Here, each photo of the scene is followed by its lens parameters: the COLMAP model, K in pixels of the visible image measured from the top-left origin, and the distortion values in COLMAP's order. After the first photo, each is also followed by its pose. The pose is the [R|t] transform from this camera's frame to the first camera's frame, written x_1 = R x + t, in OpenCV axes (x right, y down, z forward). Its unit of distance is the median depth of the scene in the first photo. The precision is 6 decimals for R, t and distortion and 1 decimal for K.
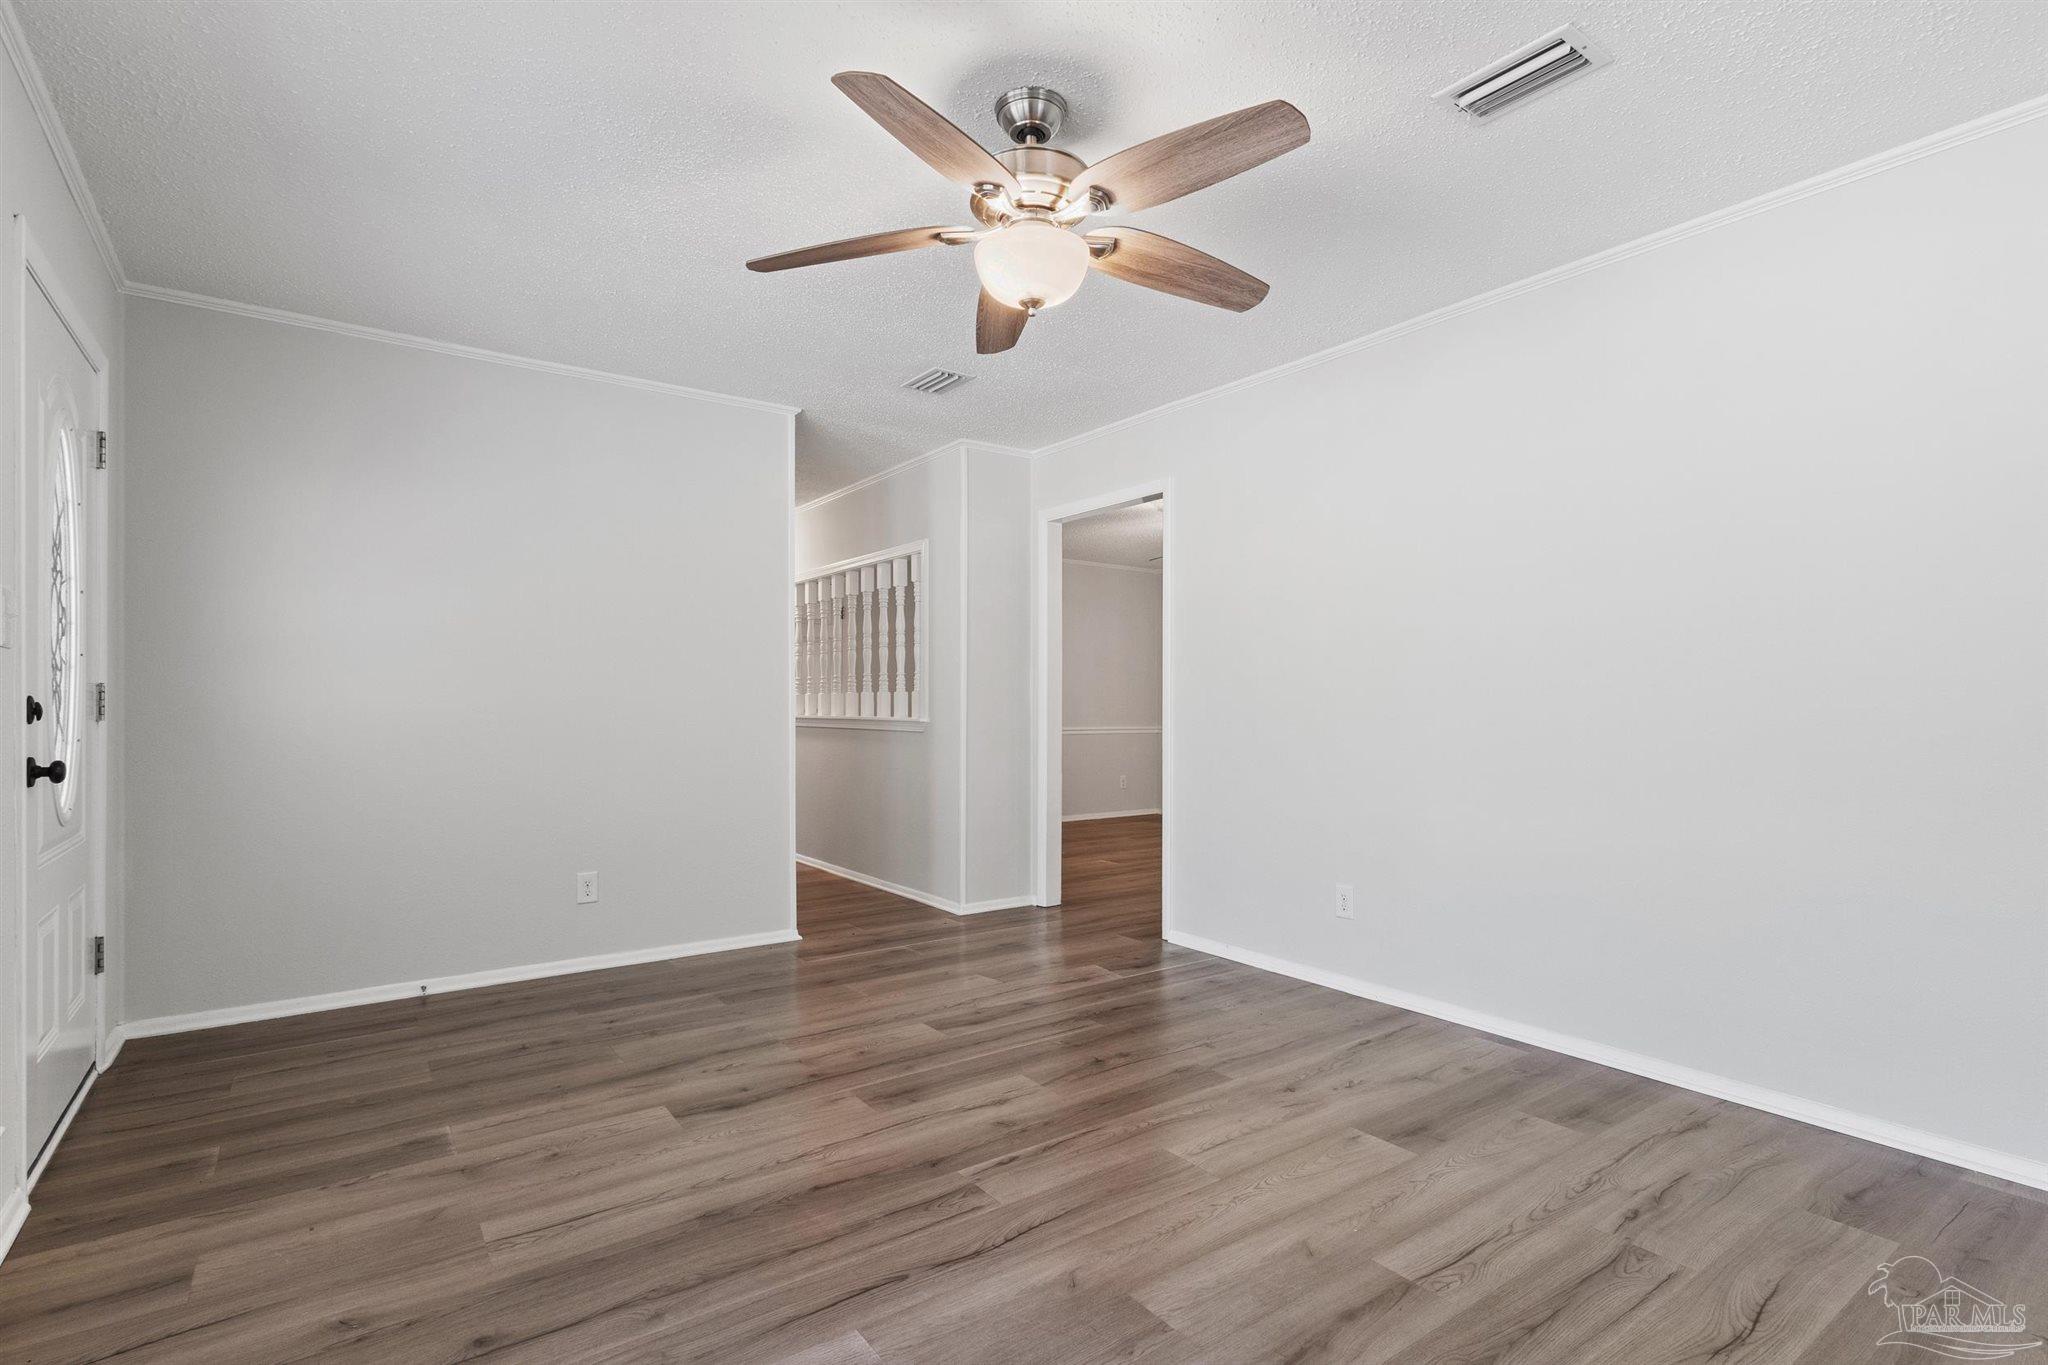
lens RADIAL K [[949.8, 0, 1024.0], [0, 949.8, 682.5], [0, 0, 1]] dist [0.003385, 0.000752]
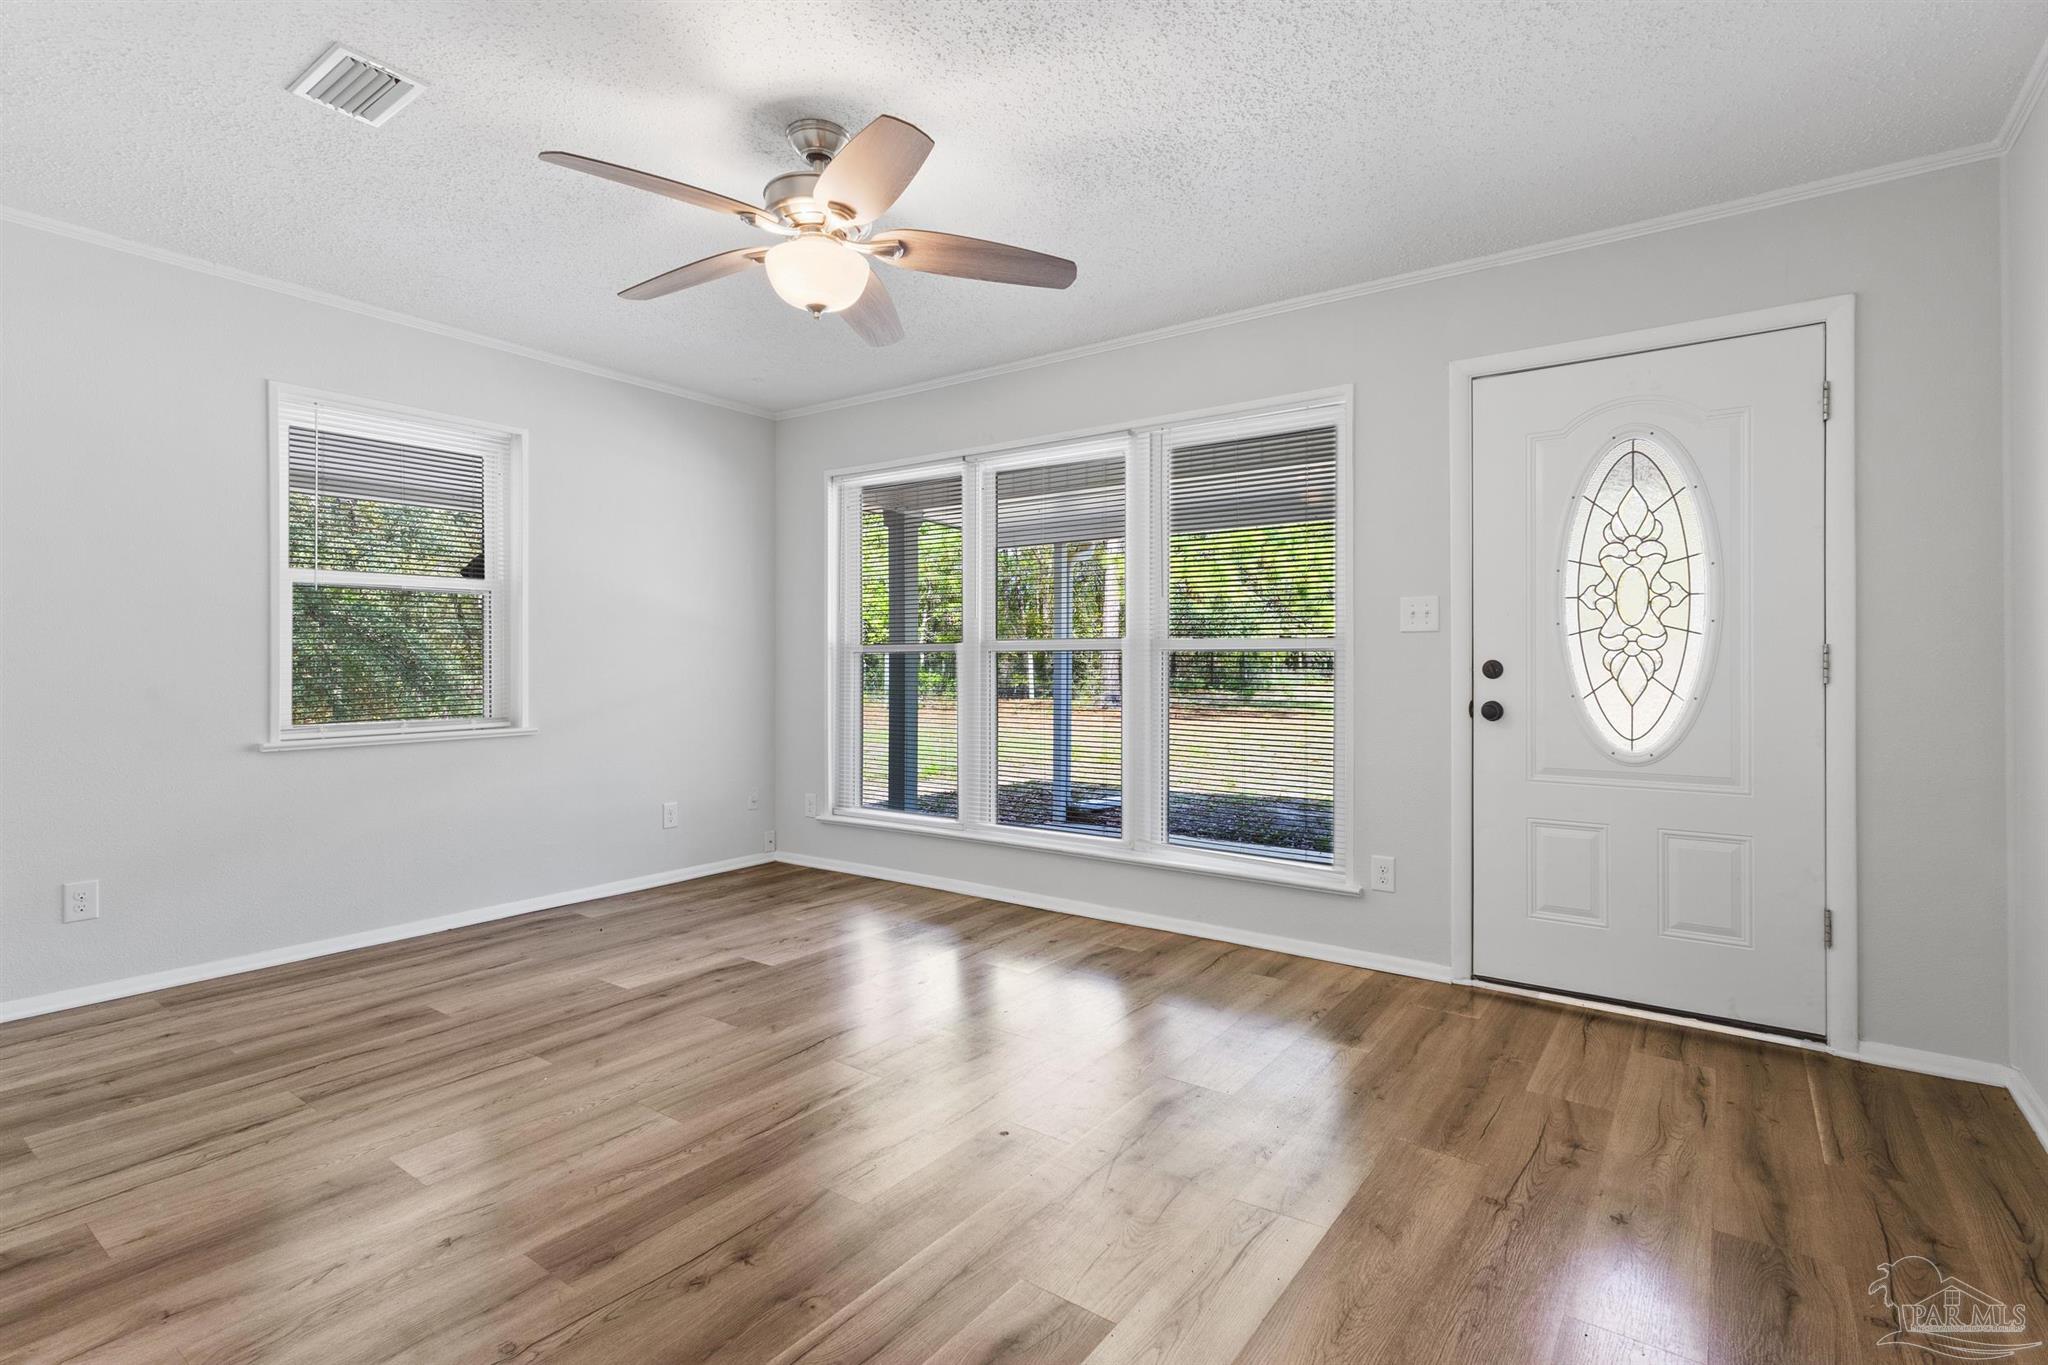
lens RADIAL K [[949.8, 0, 1024.0], [0, 949.8, 682.5], [0, 0, 1]] dist [0.003385, 0.000752]
pose [[-0.945450, 0.004229, -0.325739, 0.126143], [0.005722, 0.999977, -0.003625, 0.044393], [0.325716, -0.005291, -0.945453, 1.951693]]
